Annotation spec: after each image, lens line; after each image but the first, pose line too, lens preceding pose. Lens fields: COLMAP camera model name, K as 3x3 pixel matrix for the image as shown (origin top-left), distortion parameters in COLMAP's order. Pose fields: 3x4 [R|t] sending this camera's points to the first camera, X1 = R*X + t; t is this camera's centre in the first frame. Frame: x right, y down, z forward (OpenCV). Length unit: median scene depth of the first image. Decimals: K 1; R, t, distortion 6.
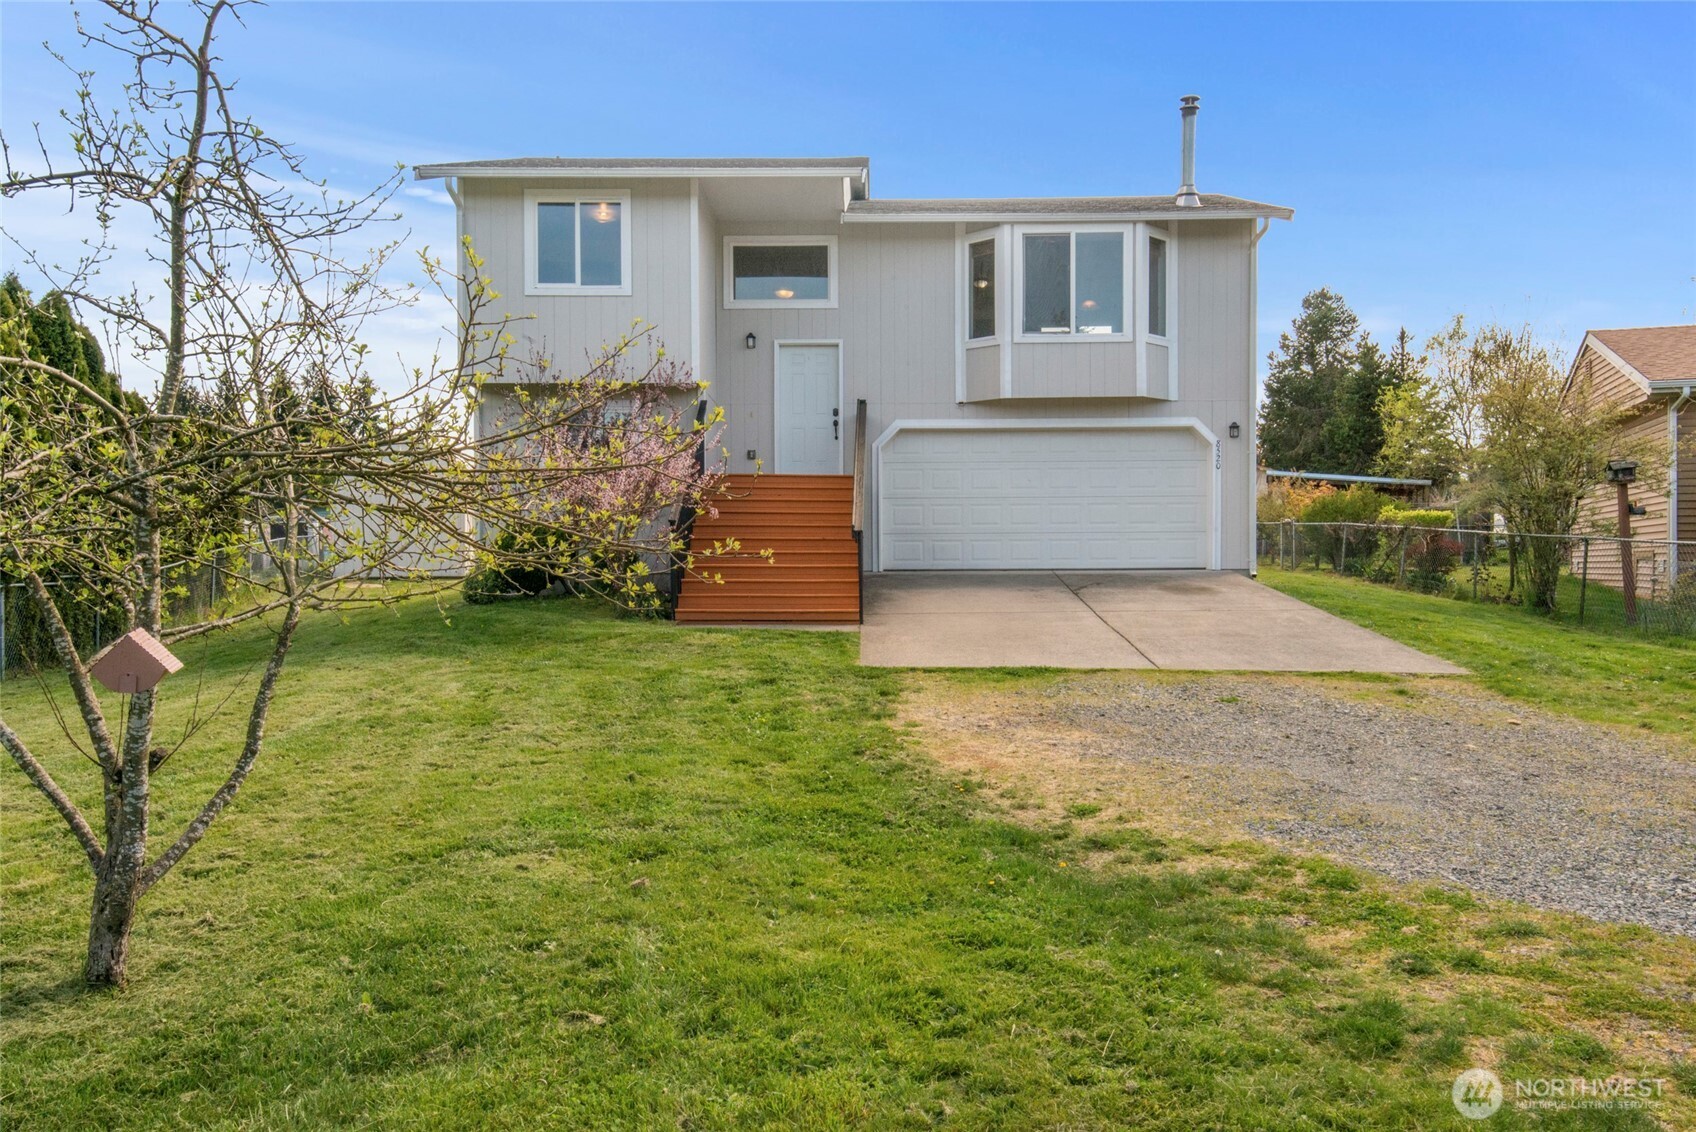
lens RADIAL K [[1320.9, 0, 850.6], [0, 1320.9, 564.1], [0, 0, 1]] dist [0.017835, 0.002940]
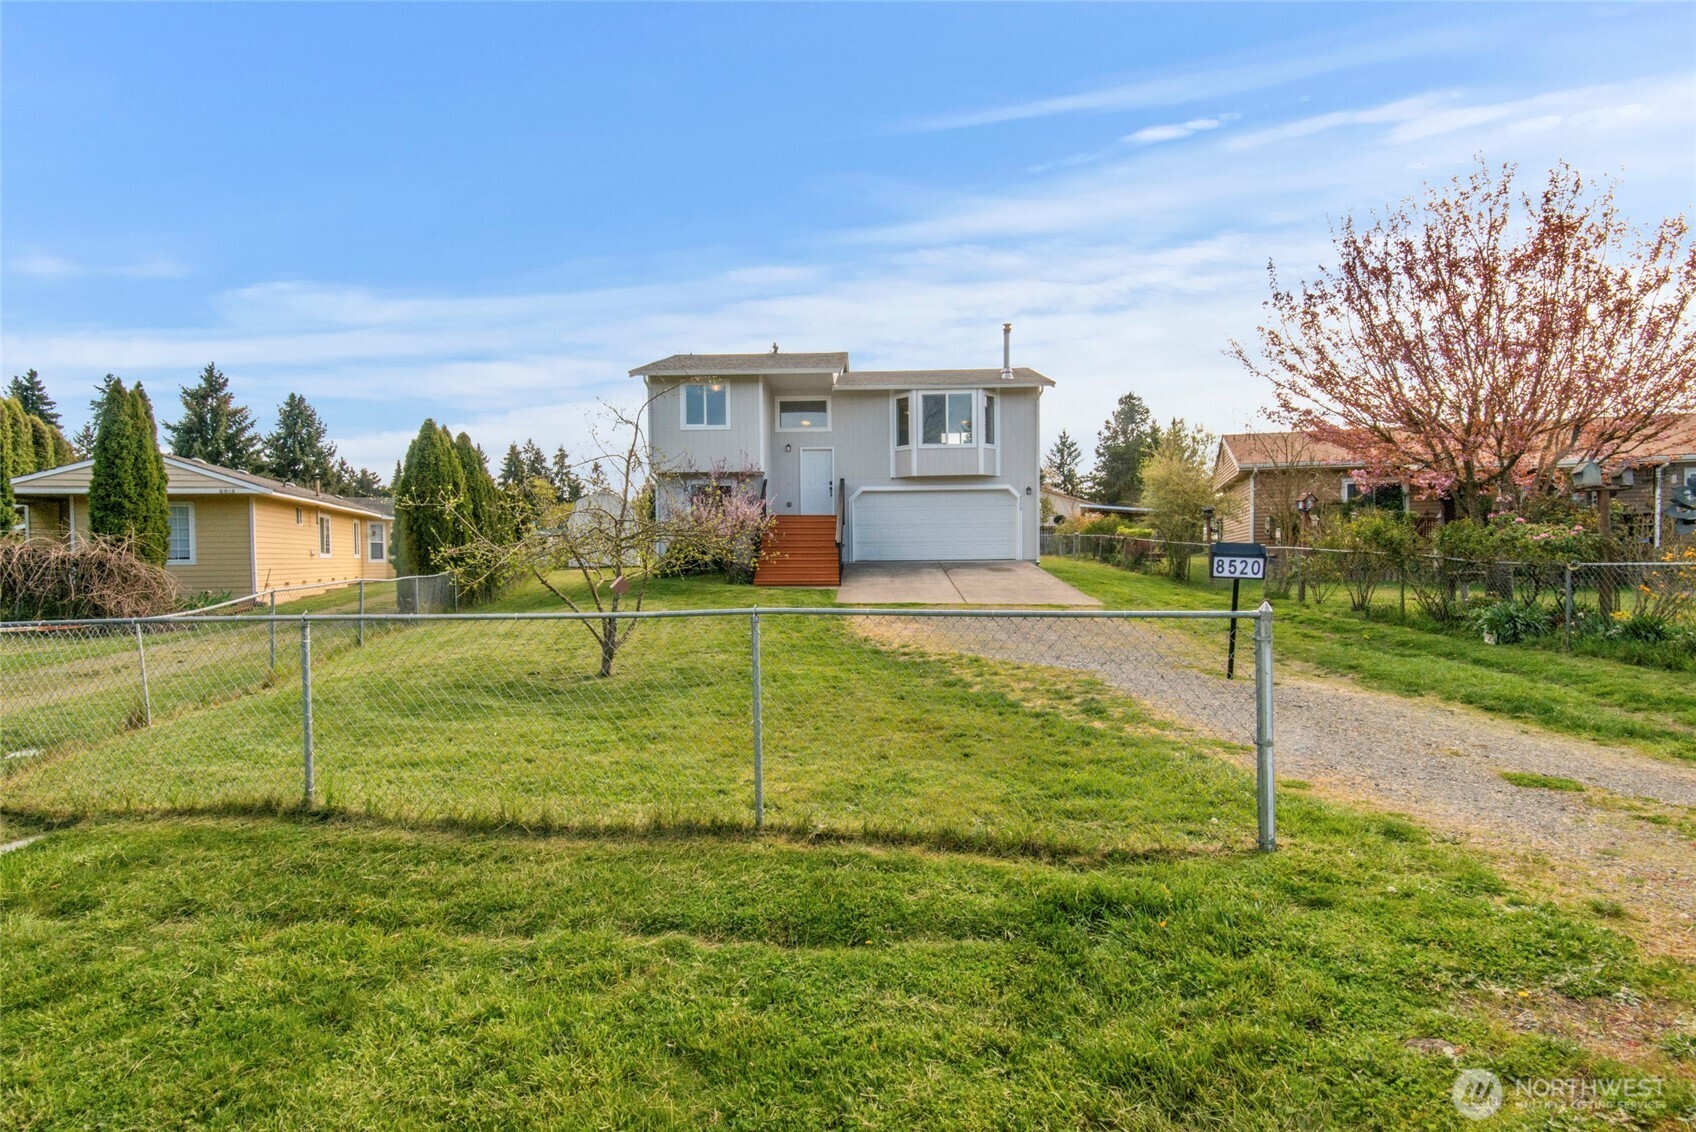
lens RADIAL K [[825.4, 0, 837.2], [0, 825.4, 570.0], [0, 0, 1]] dist [0.014414, -0.000872]
pose [[0.999760, -0.004326, -0.021483, 0.025935], [0.004636, 0.999886, 0.014403, -0.000184], [0.021418, -0.014499, 0.999665, -0.273075]]
